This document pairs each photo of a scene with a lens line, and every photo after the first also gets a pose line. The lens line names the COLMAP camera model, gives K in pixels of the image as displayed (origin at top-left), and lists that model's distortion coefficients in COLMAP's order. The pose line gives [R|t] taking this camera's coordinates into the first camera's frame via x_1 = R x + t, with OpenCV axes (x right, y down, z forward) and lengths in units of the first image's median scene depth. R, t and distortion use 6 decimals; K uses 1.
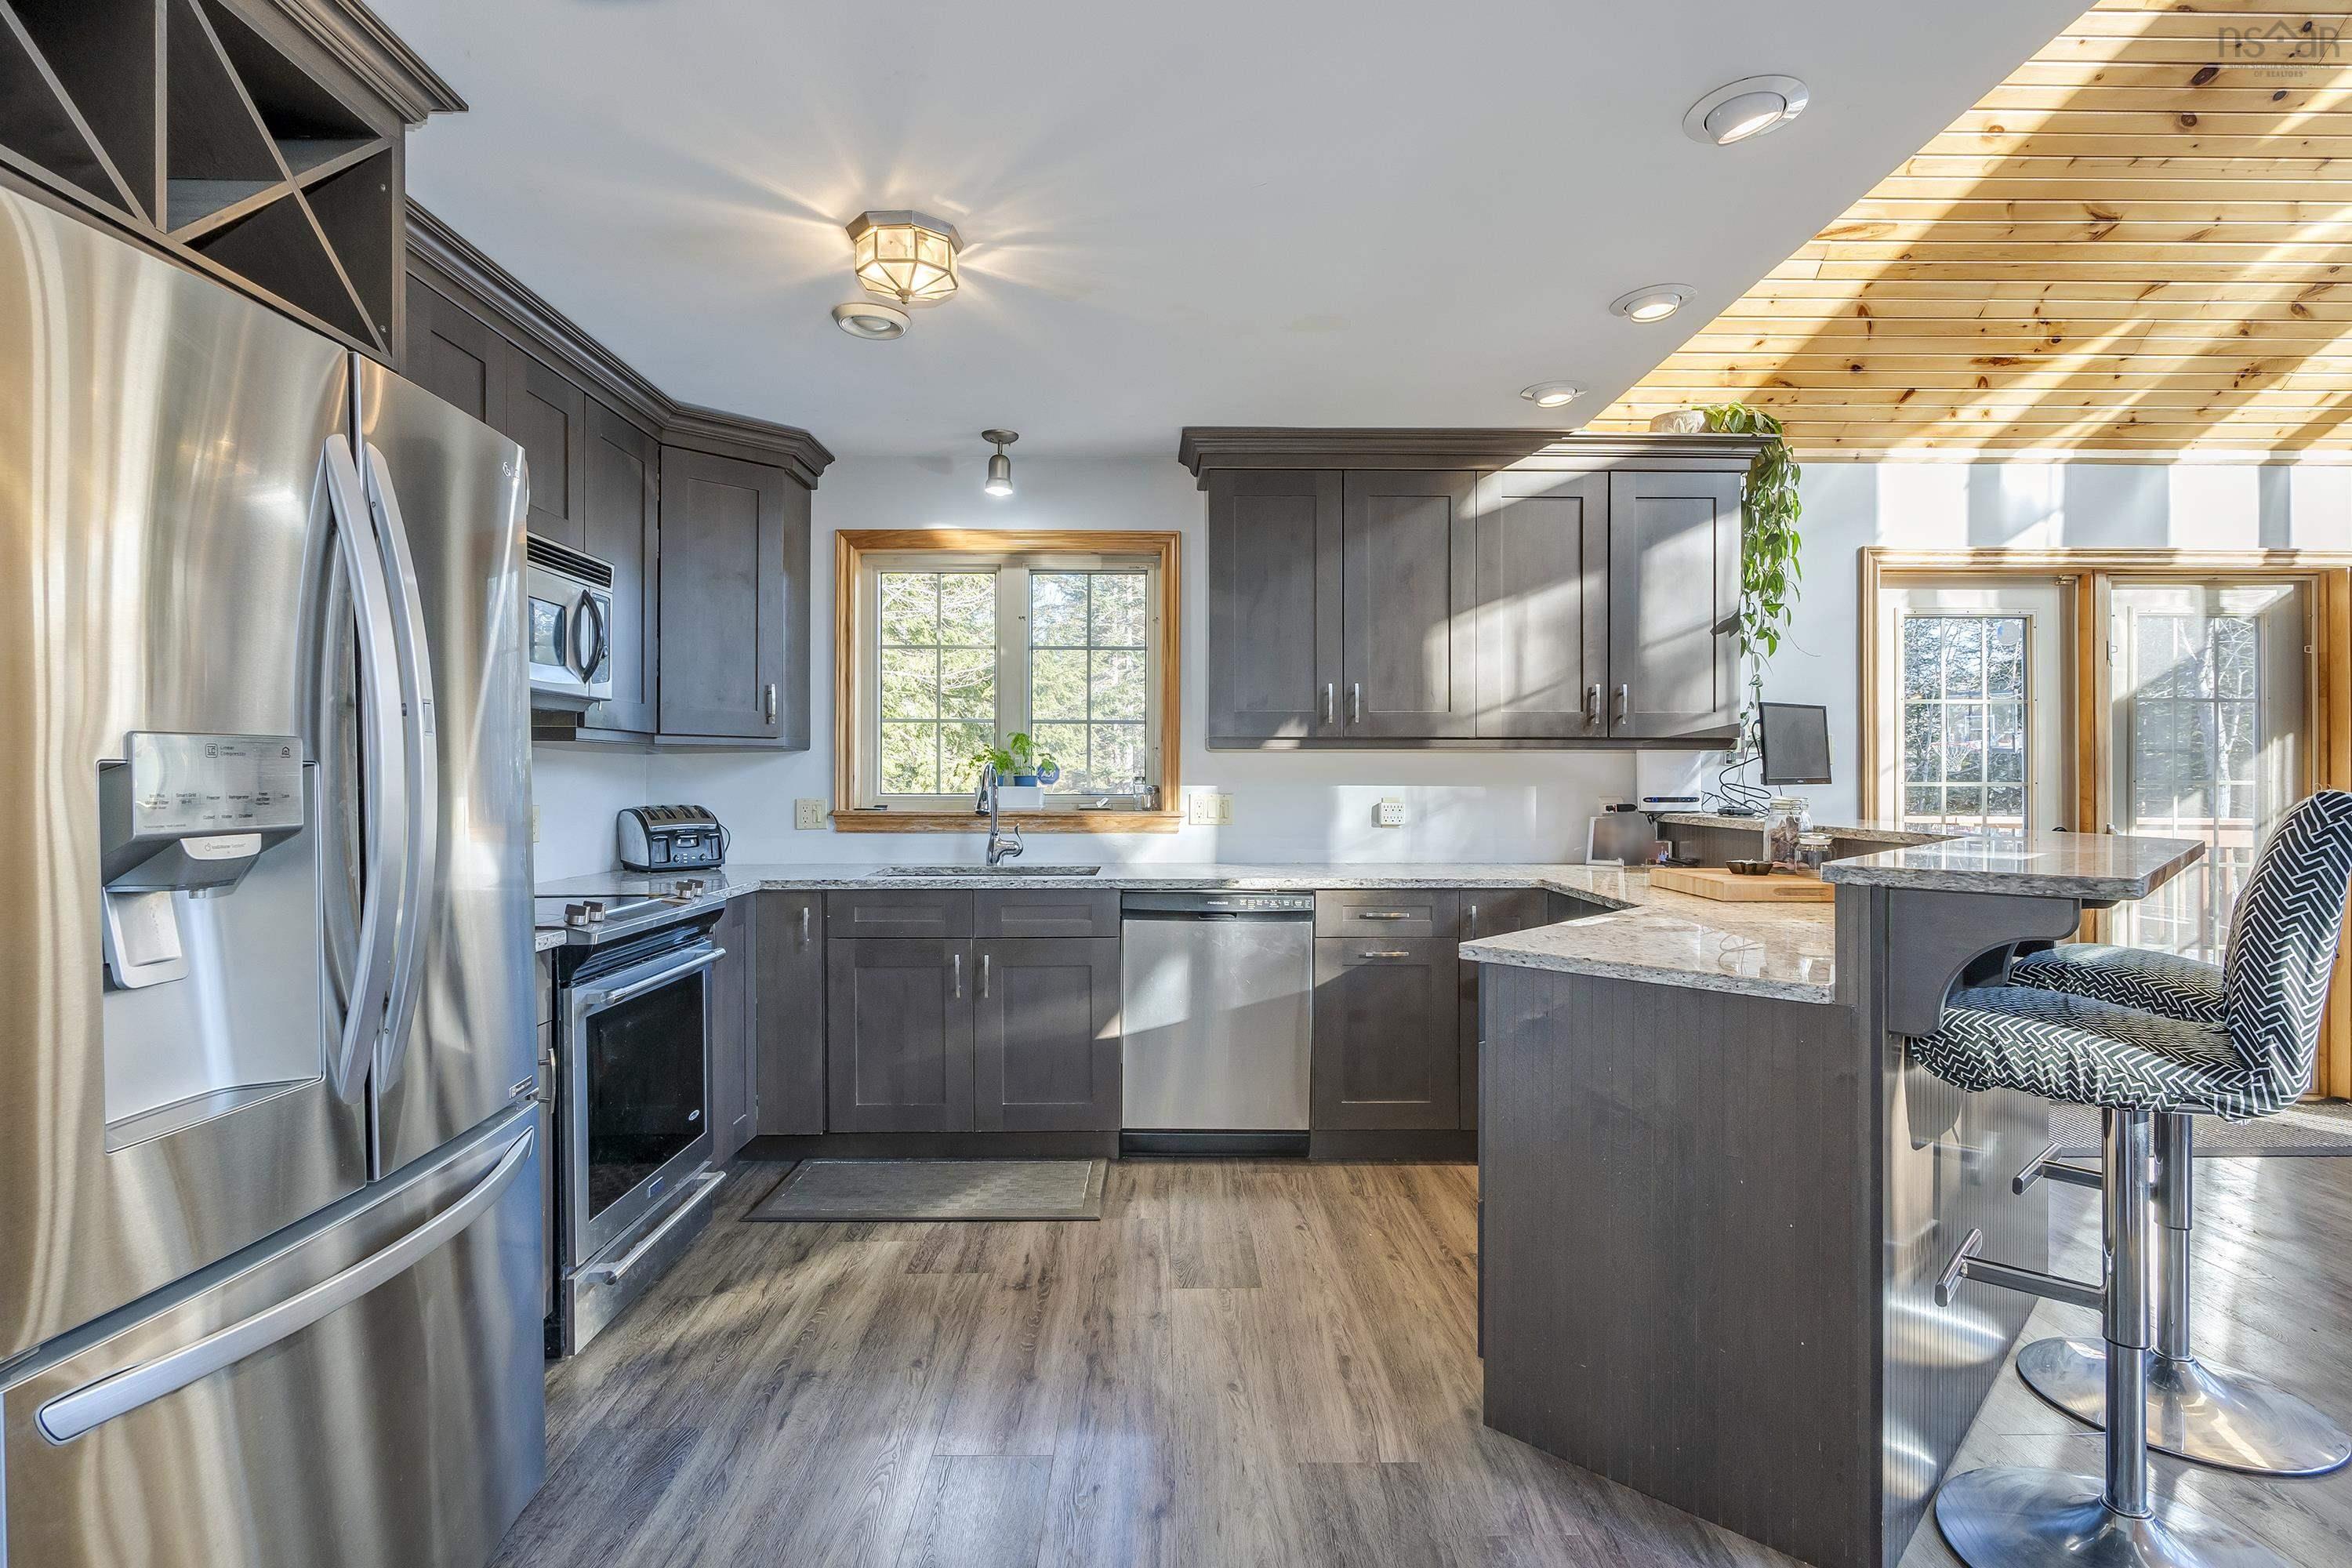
lens RADIAL K [[1163.0, 0, 1159.4], [0, 1163.0, 777.0], [0, 0, 1]] dist [-0.007704, 0.002277]
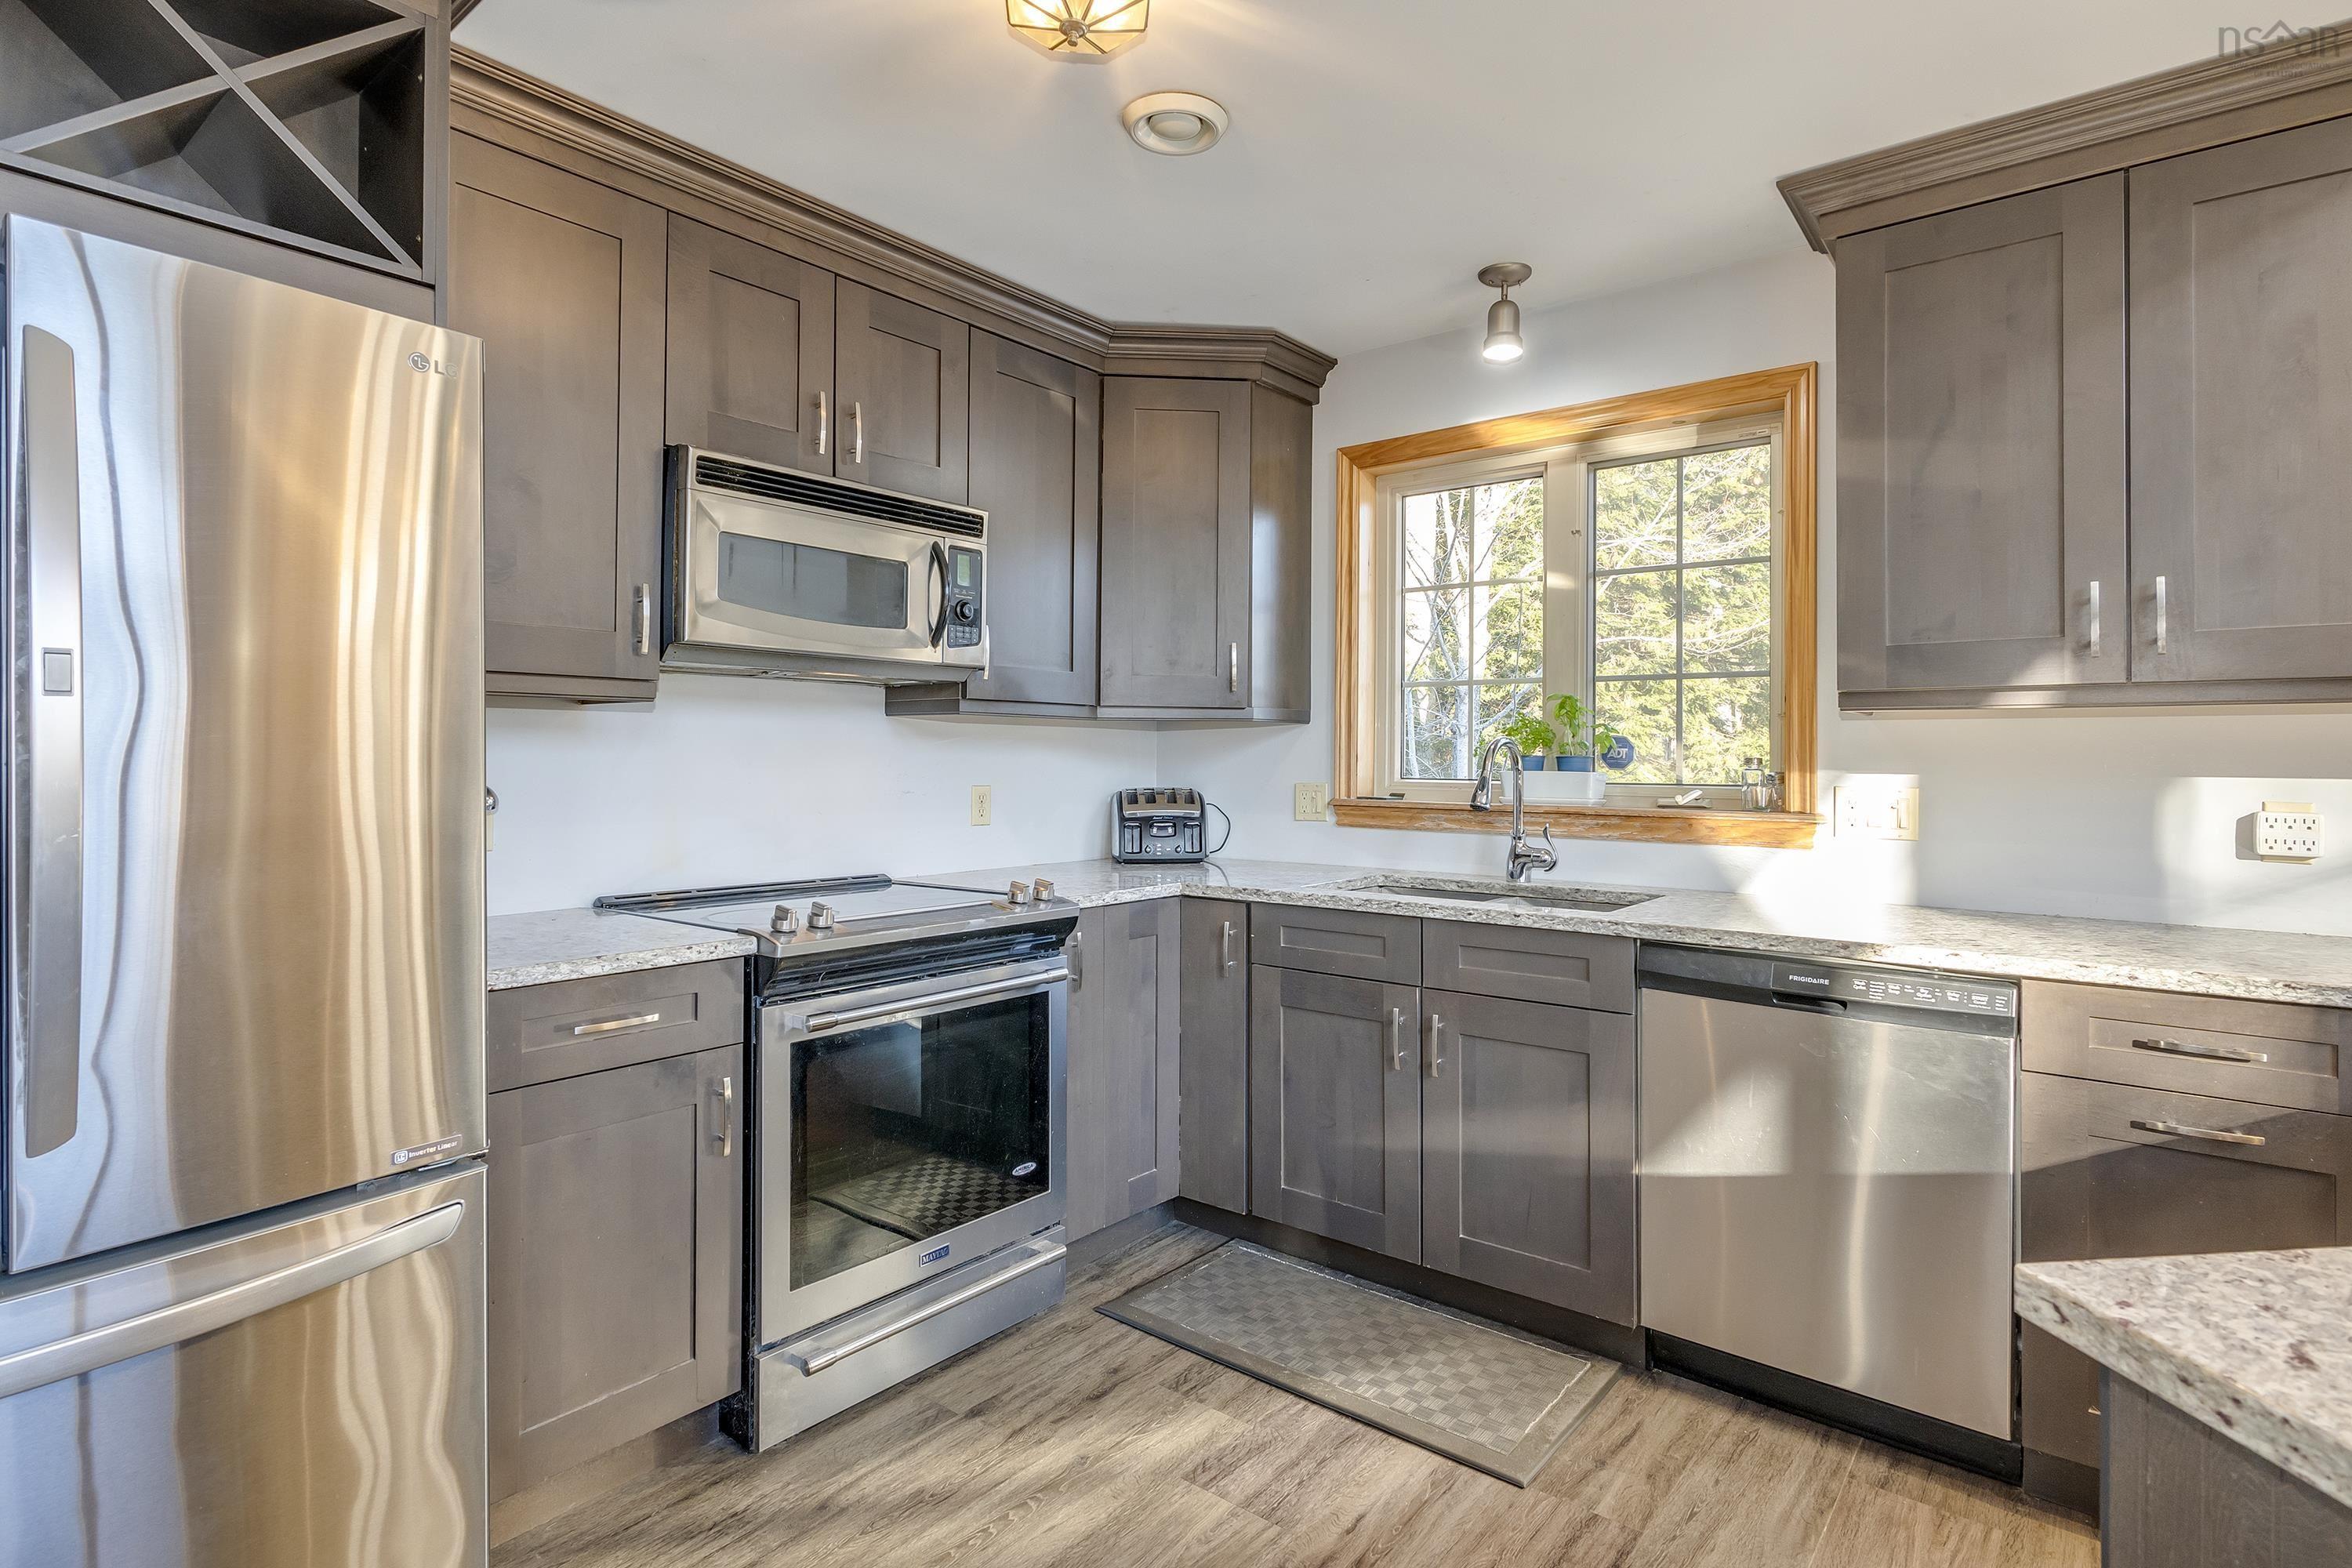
lens RADIAL K [[1163.0, 0, 1172.8], [0, 1163.0, 744.8], [0, 0, 1]] dist [-0.007704, 0.002277]
pose [[0.772895, -0.002609, -0.634529, 0.158877], [-0.004674, 0.999941, -0.009805, -0.000012], [0.634517, 0.010544, 0.772837, 0.341019]]
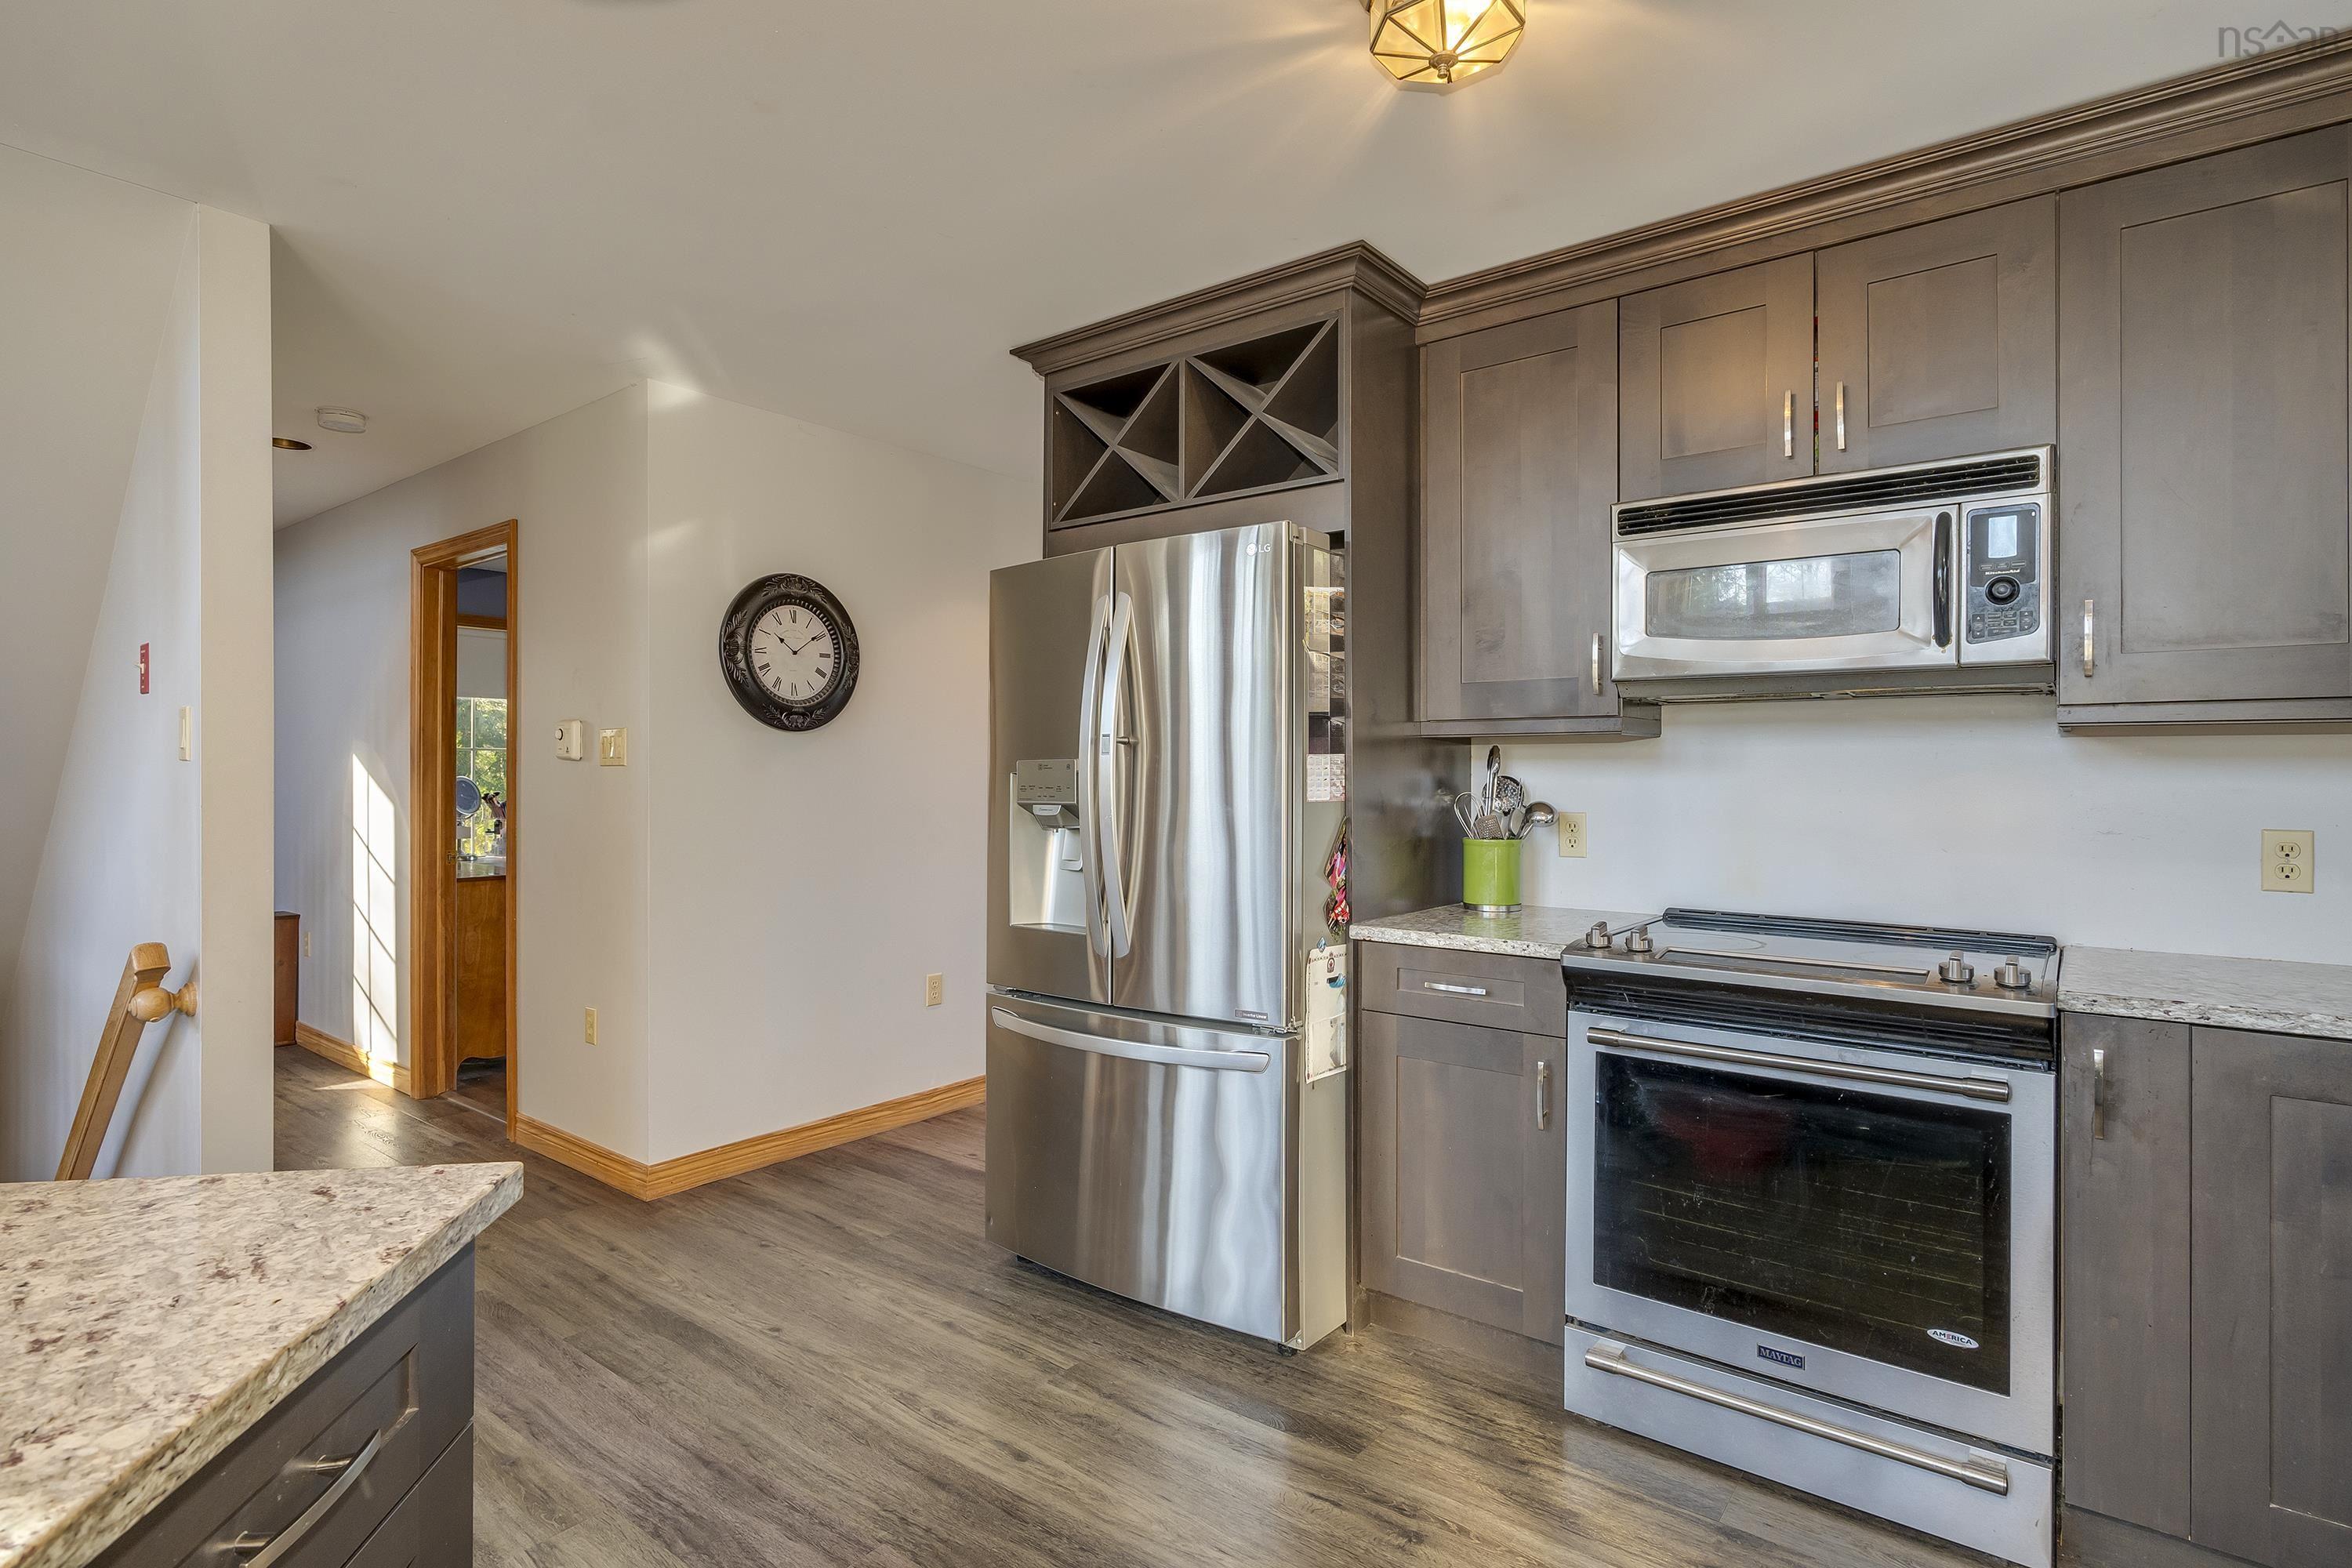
lens RADIAL K [[1163.0, 0, 1203.1], [0, 1163.0, 764.9], [0, 0, 1]] dist [-0.007704, 0.002277]
pose [[-0.602399, -0.010255, -0.798130, 0.255698], [-0.002967, 0.999939, -0.010609, -0.001125], [0.798190, -0.004023, -0.602392, 0.834834]]
